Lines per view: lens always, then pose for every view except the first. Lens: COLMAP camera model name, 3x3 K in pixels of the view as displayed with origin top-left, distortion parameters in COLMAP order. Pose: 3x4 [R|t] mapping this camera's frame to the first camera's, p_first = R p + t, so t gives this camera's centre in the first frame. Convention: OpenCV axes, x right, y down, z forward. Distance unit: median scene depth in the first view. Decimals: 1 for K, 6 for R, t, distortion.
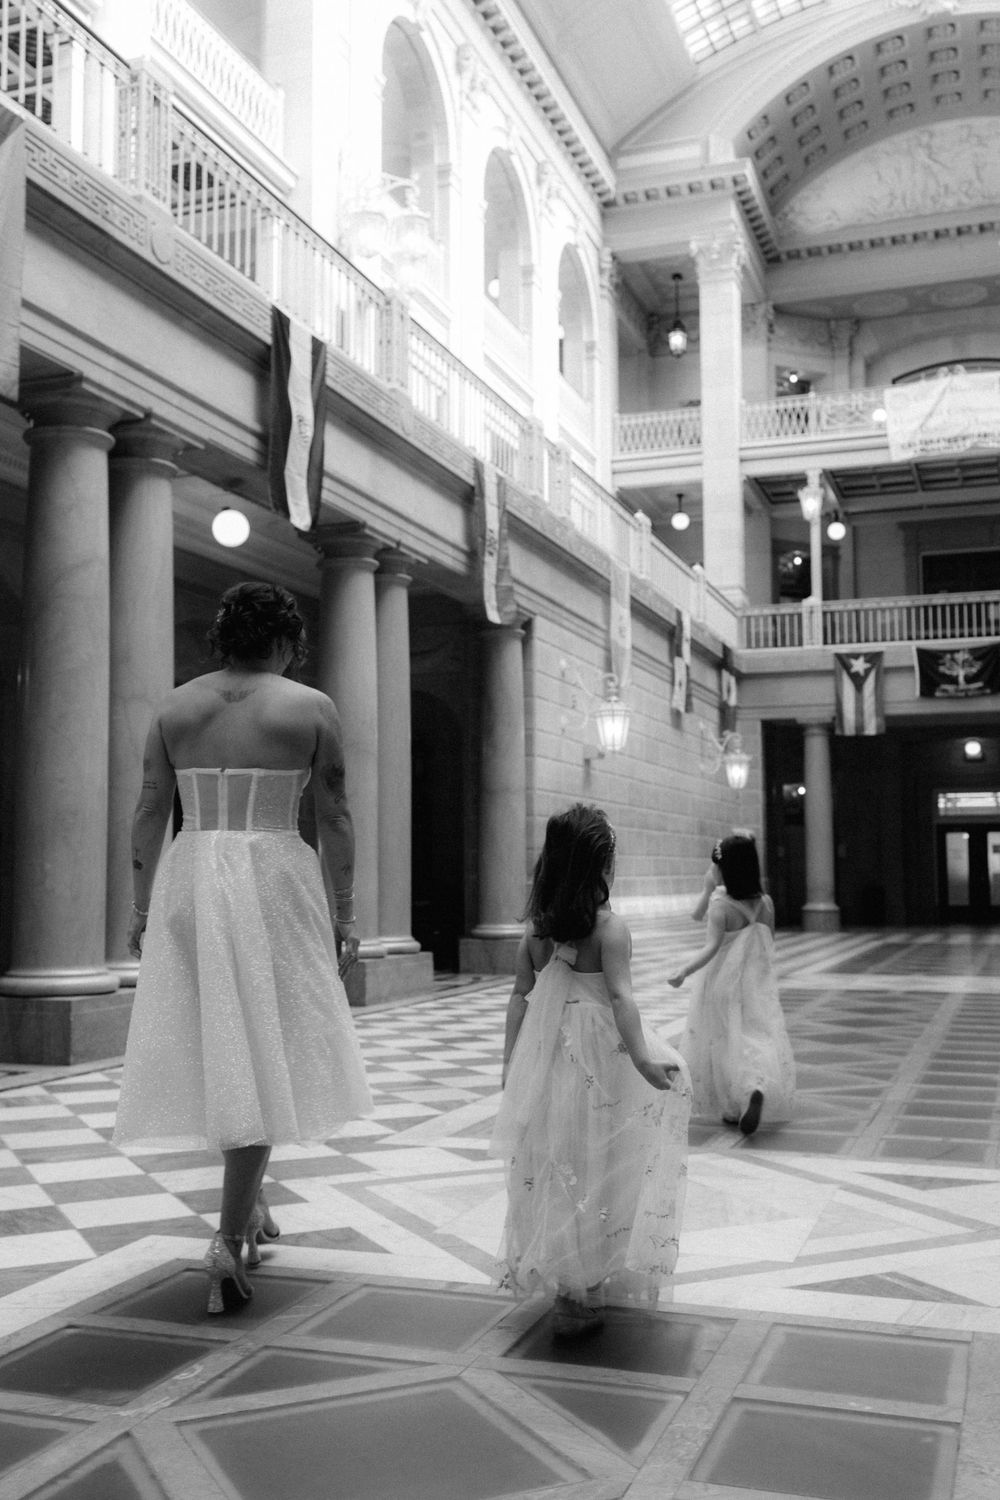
lens RADIAL K [[1527.8, 0, 500.0], [0, 1527.8, 750.0], [0, 0, 1]] dist [0.022298, 0.008622]
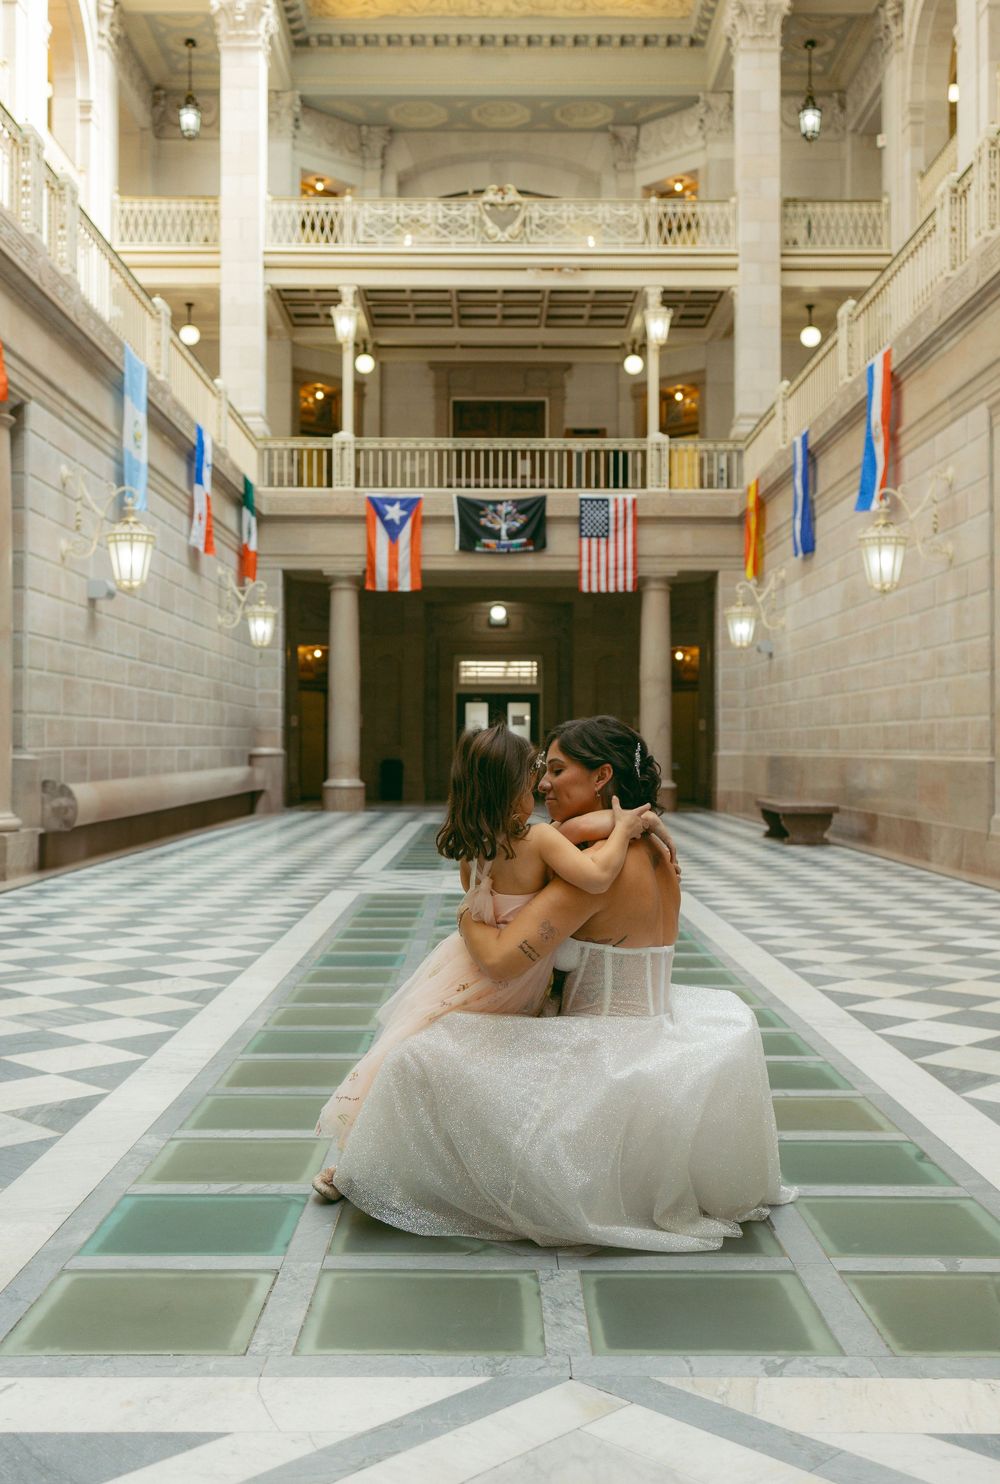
lens RADIAL K [[1531.1, 0, 497.4], [0, 1531.1, 718.3], [0, 0, 1]] dist [0.006225, 0.021734]
pose [[0.941357, 0.011080, 0.337230, -0.007668], [-0.032645, 0.997763, 0.058343, 0.009996], [-0.335829, -0.065931, 0.939613, 0.133781]]
